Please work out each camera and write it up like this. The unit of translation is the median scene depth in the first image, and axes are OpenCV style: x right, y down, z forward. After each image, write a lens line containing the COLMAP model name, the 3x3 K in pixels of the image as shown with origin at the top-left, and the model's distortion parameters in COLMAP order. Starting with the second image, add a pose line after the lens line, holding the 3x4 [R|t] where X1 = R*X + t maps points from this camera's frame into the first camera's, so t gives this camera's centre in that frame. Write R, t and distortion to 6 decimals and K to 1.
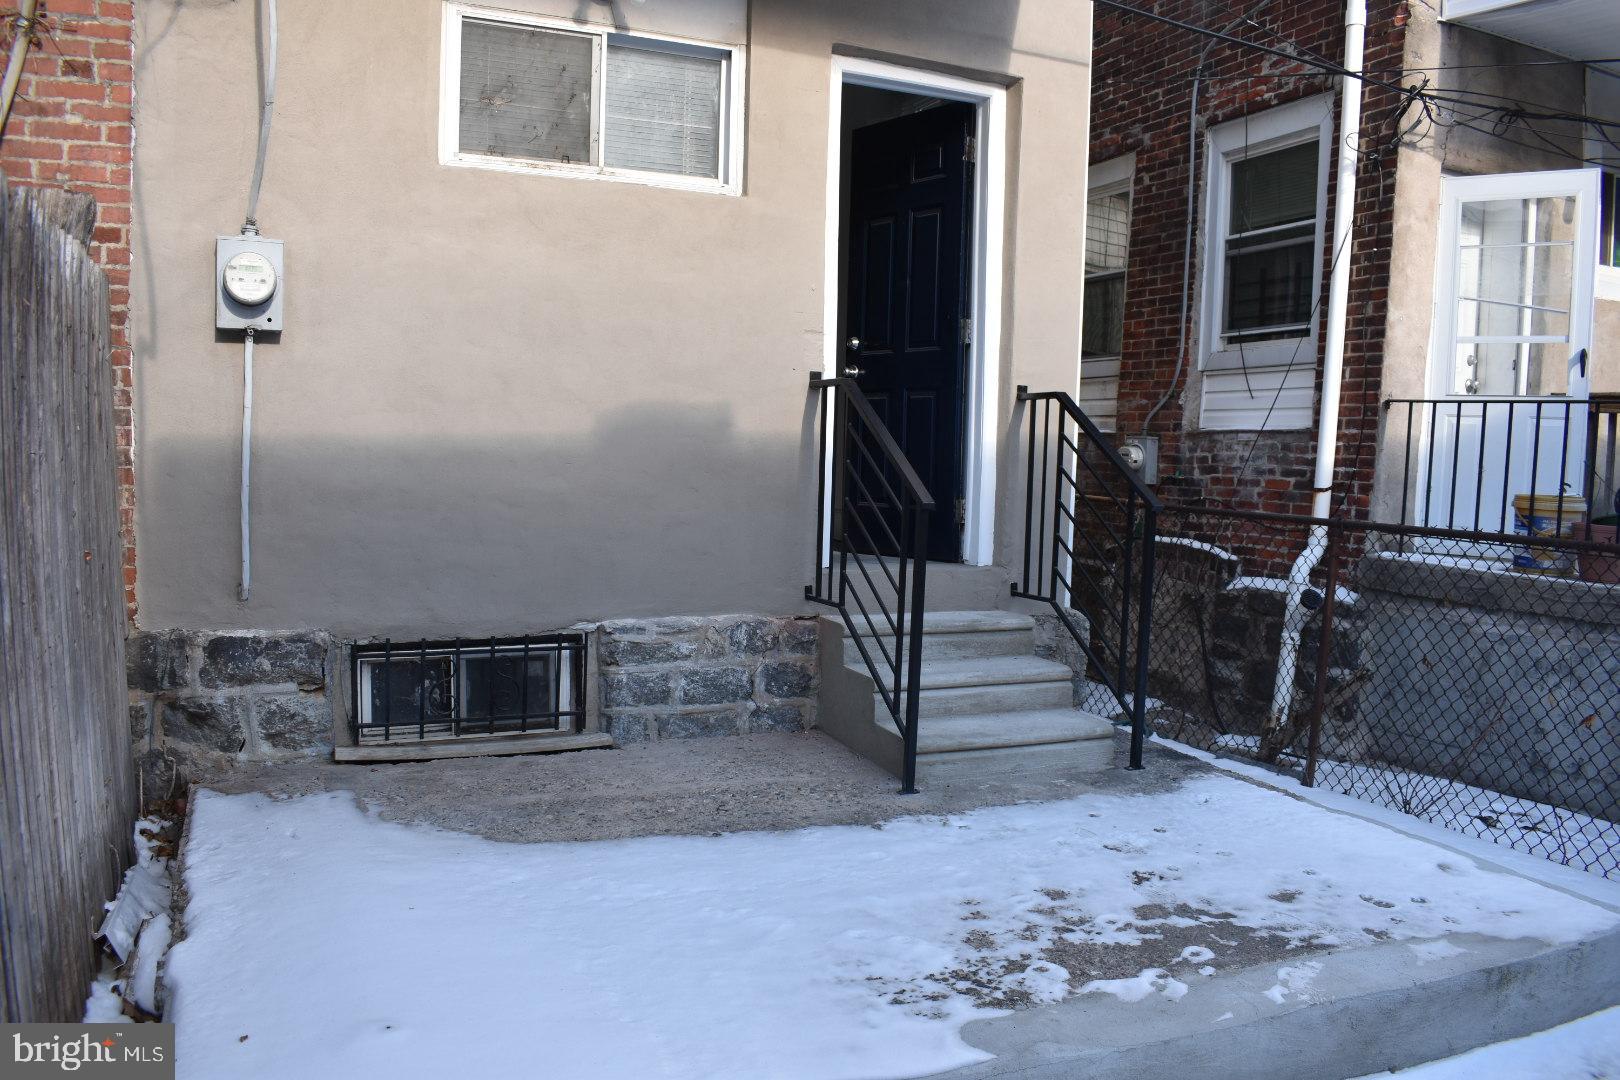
lens RADIAL K [[1257.0, 0, 810.0], [0, 1257.0, 540.0], [0, 0, 1]] dist [-0.091043, 0.008979]
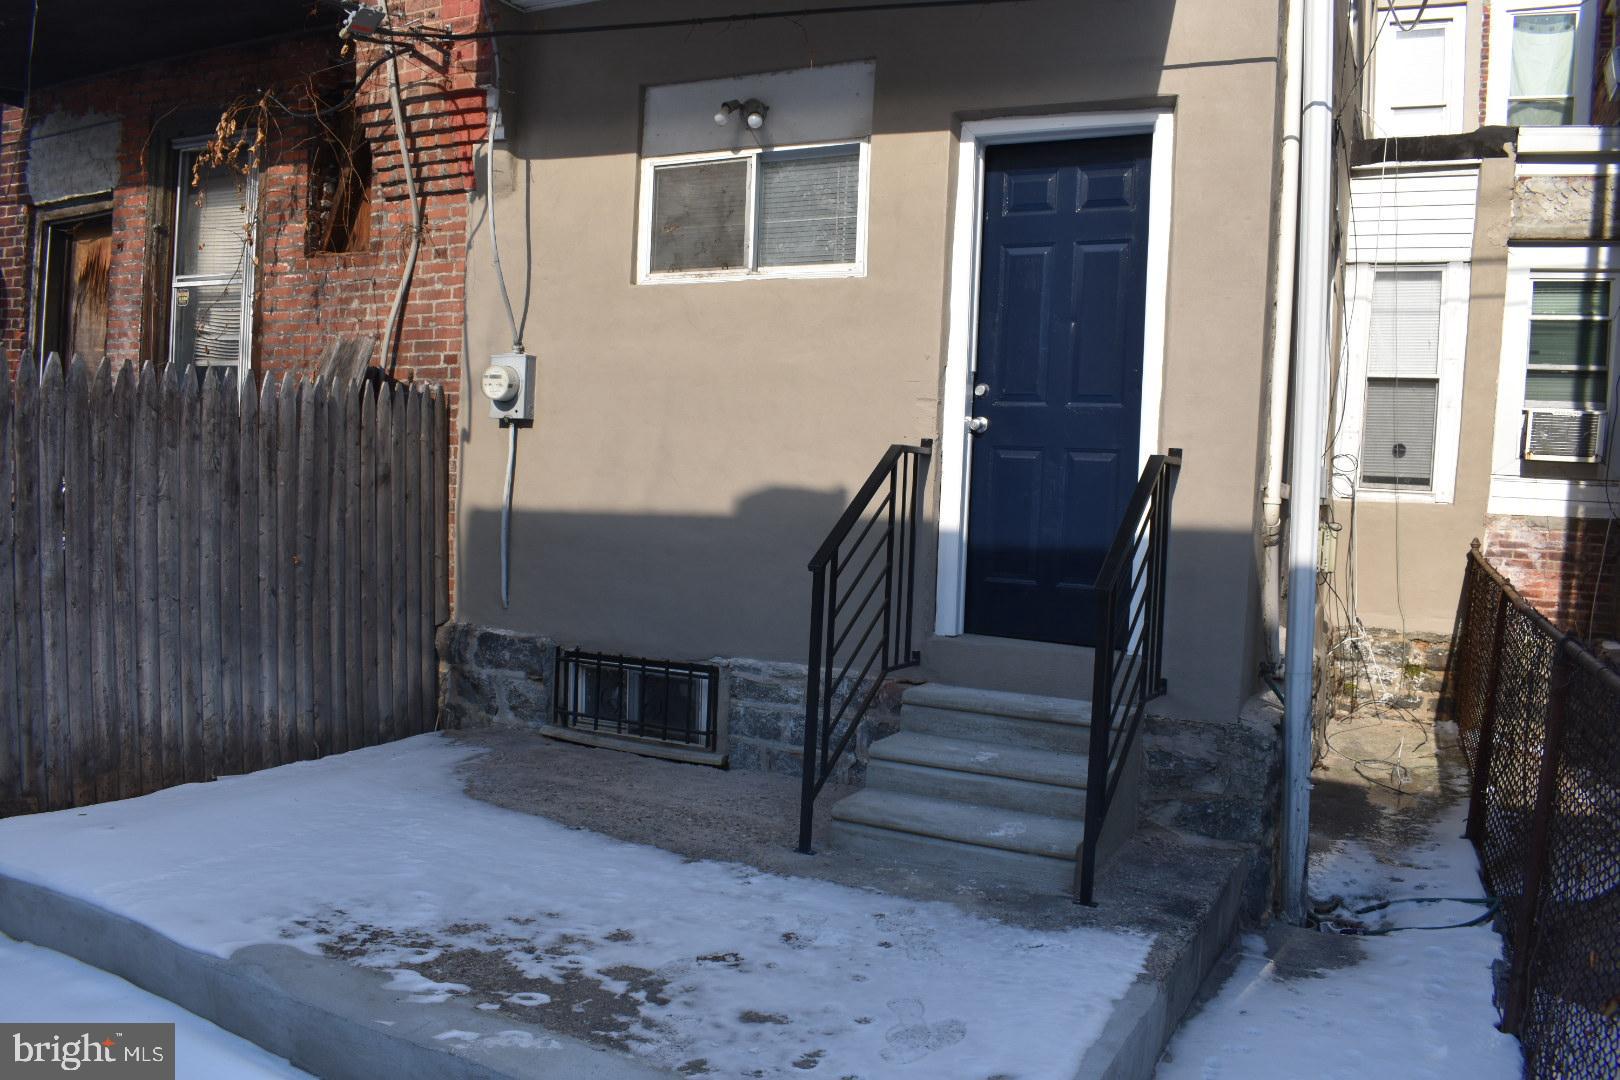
lens RADIAL K [[1257.0, 0, 810.0], [0, 1257.0, 540.0], [0, 0, 1]] dist [-0.091043, 0.008979]
pose [[0.633818, 0.036325, -0.772629, 0.912940], [-0.084187, 0.996202, -0.022226, -0.028789], [0.768887, 0.079133, 0.634468, 0.369787]]
